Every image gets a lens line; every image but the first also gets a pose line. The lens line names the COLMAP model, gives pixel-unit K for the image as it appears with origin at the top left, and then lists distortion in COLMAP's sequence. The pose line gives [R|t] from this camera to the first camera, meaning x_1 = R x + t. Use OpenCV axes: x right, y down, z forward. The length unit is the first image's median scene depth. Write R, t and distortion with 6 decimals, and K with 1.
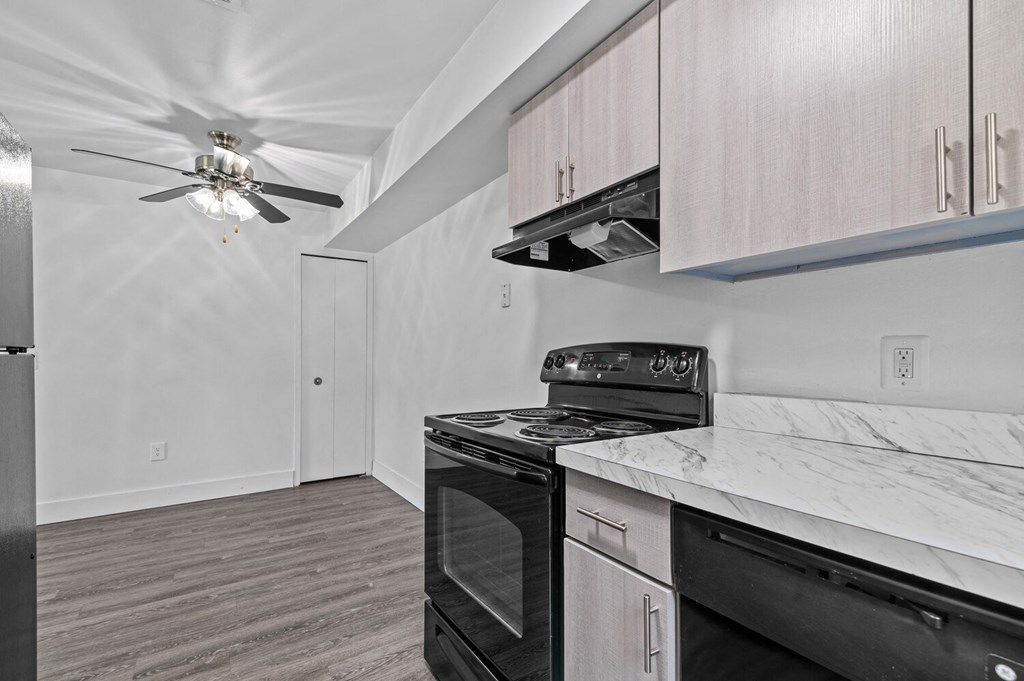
lens RADIAL K [[460.5, 0, 503.3], [0, 460.5, 350.1], [0, 0, 1]] dist [0.013272, -0.002065]
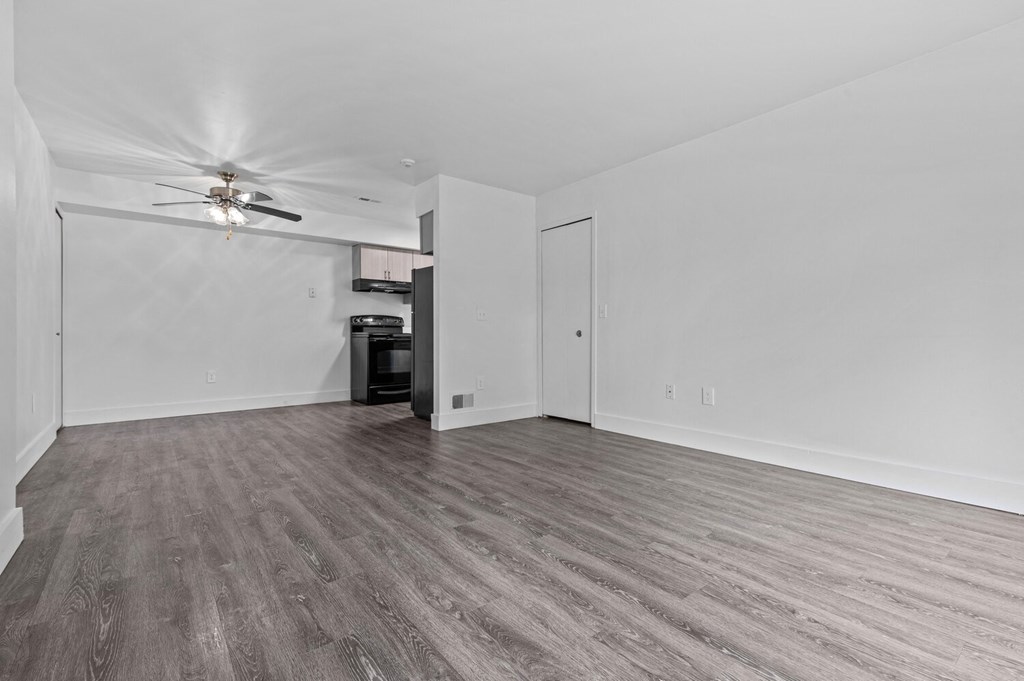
lens RADIAL K [[460.5, 0, 516.6], [0, 460.5, 337.6], [0, 0, 1]] dist [0.013272, -0.002065]
pose [[-0.104755, -0.006690, 0.994476, -2.373040], [-0.011953, 0.999914, 0.005467, 0.087154], [-0.994426, -0.011314, -0.104826, 0.173446]]
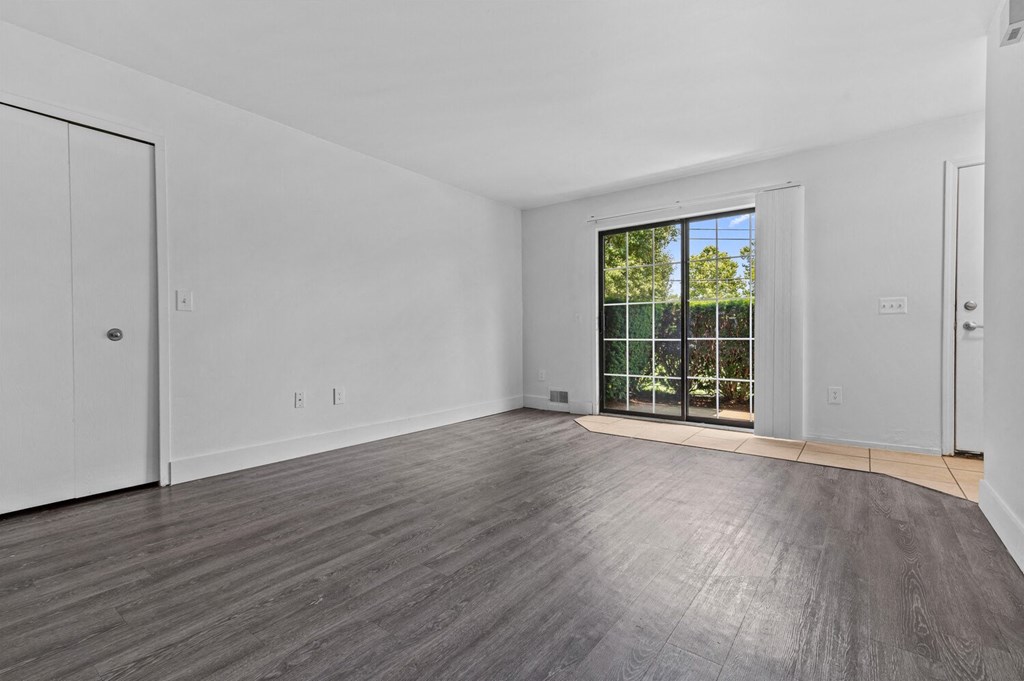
lens RADIAL K [[460.5, 0, 513.5], [0, 460.5, 336.5], [0, 0, 1]] dist [0.013272, -0.002065]
pose [[-0.940466, 0.001736, -0.339883, -1.118587], [0.007924, 0.999827, -0.016820, 0.106931], [0.339795, -0.018512, -0.940317, 0.968615]]
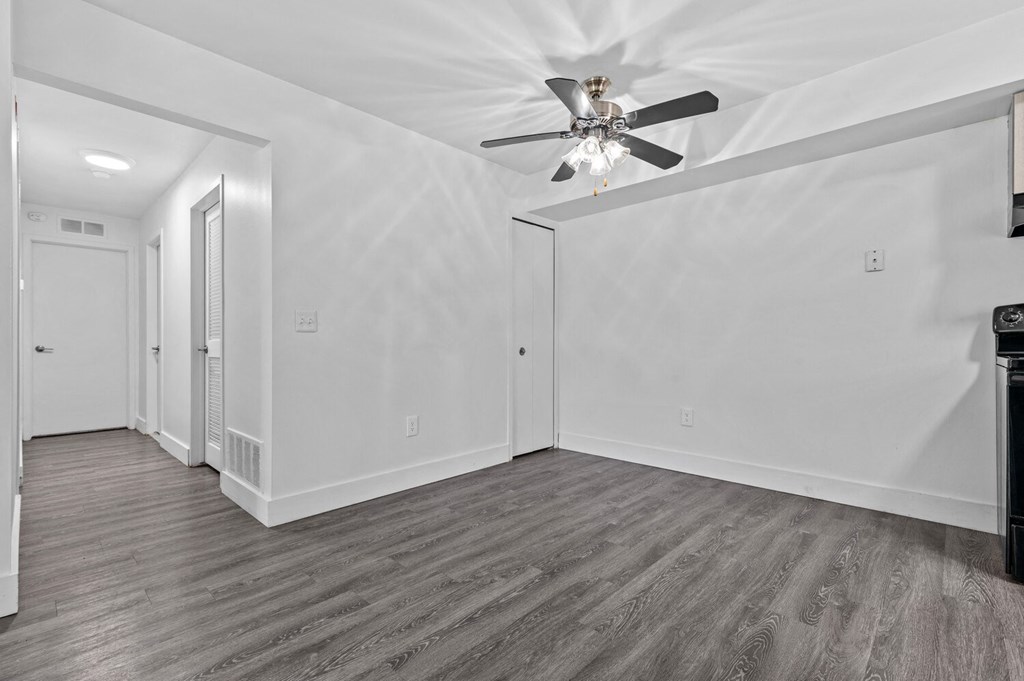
lens RADIAL K [[460.5, 0, 503.0], [0, 460.5, 342.4], [0, 0, 1]] dist [0.013272, -0.002065]
pose [[0.975753, -0.000476, 0.218875, -1.021643], [-0.001979, 0.999938, 0.010997, 0.060243], [-0.218867, -0.011164, 0.975691, 0.116413]]
